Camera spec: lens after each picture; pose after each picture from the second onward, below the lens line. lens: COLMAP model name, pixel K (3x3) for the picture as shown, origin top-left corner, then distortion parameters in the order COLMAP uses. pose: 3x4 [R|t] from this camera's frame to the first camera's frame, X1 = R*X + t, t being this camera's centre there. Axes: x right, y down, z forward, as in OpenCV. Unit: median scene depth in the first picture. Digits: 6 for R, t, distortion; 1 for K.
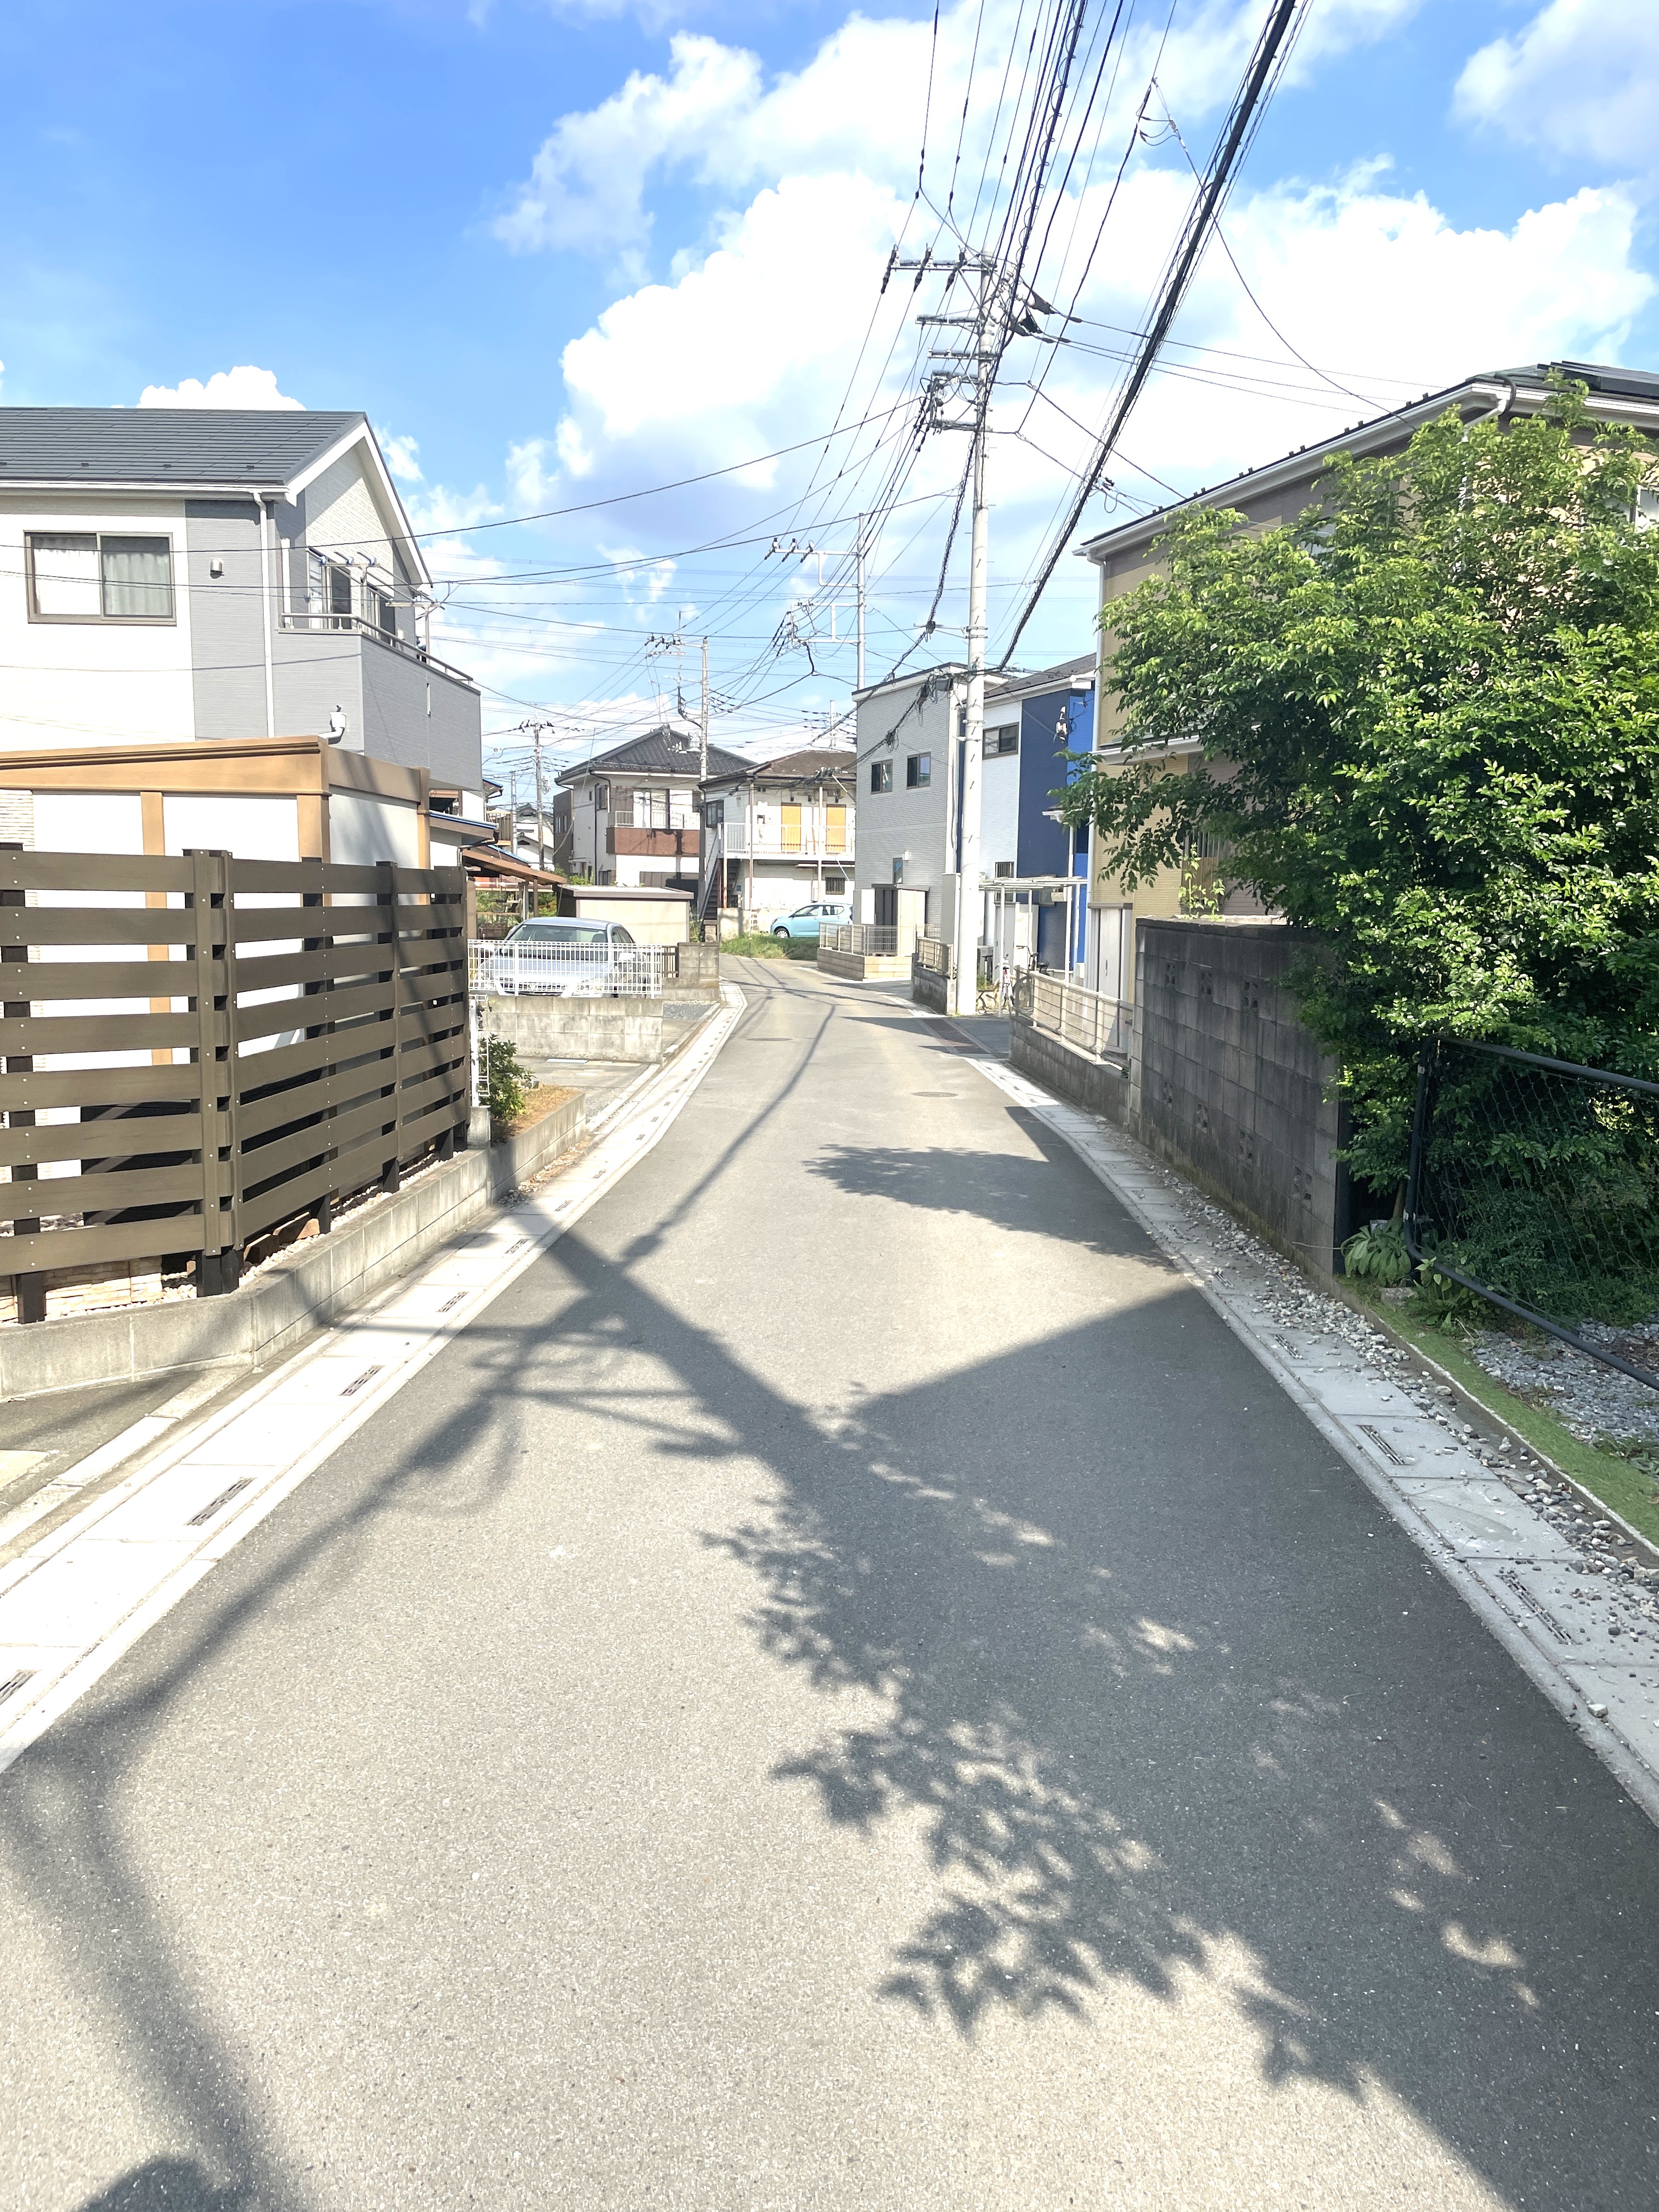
lens RADIAL K [[1660.0, 0, 829.5], [0, 1660.0, 1106.0], [0, 0, 1]] dist [0.006749, 0.002376]
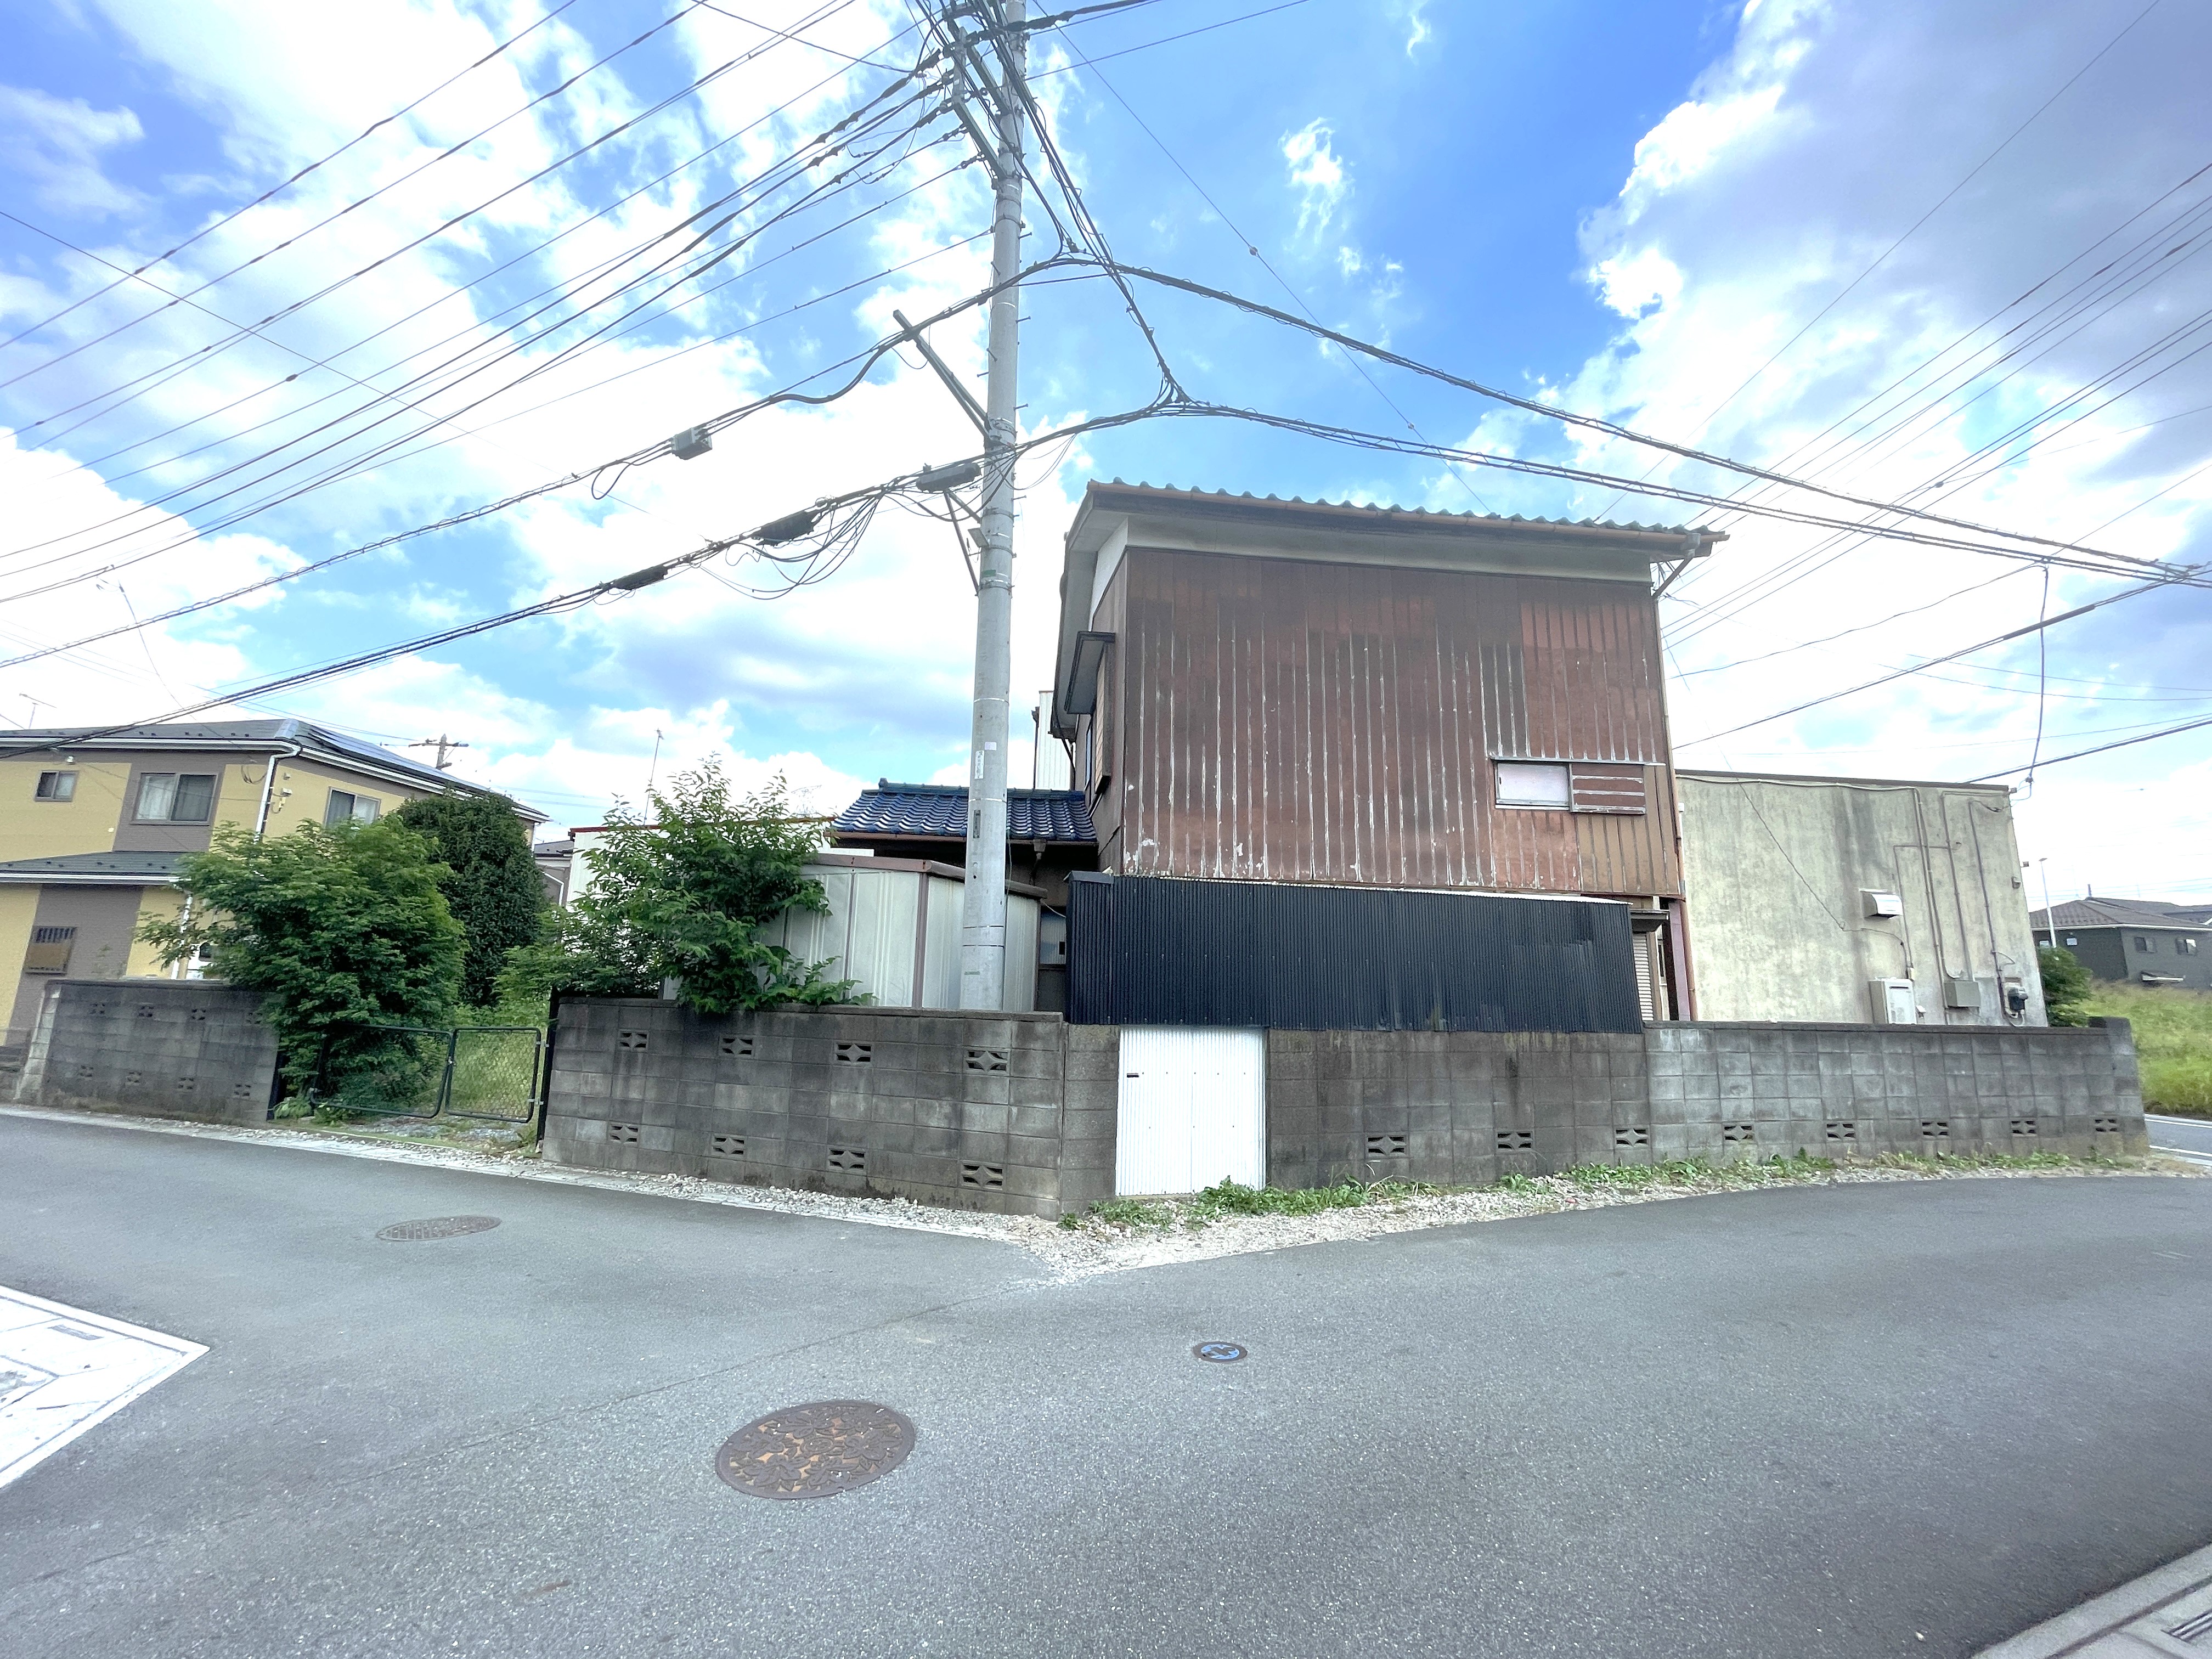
lens RADIAL K [[892.1, 0, 1110.3], [0, 892.1, 819.0], [0, 0, 1]] dist [0.004544, -0.000370]
pose [[0.352507, 0.164101, 0.921309, -0.644634], [0.099175, 0.972410, -0.211149, 0.074481], [-0.930539, 0.165803, 0.326507, -0.822863]]
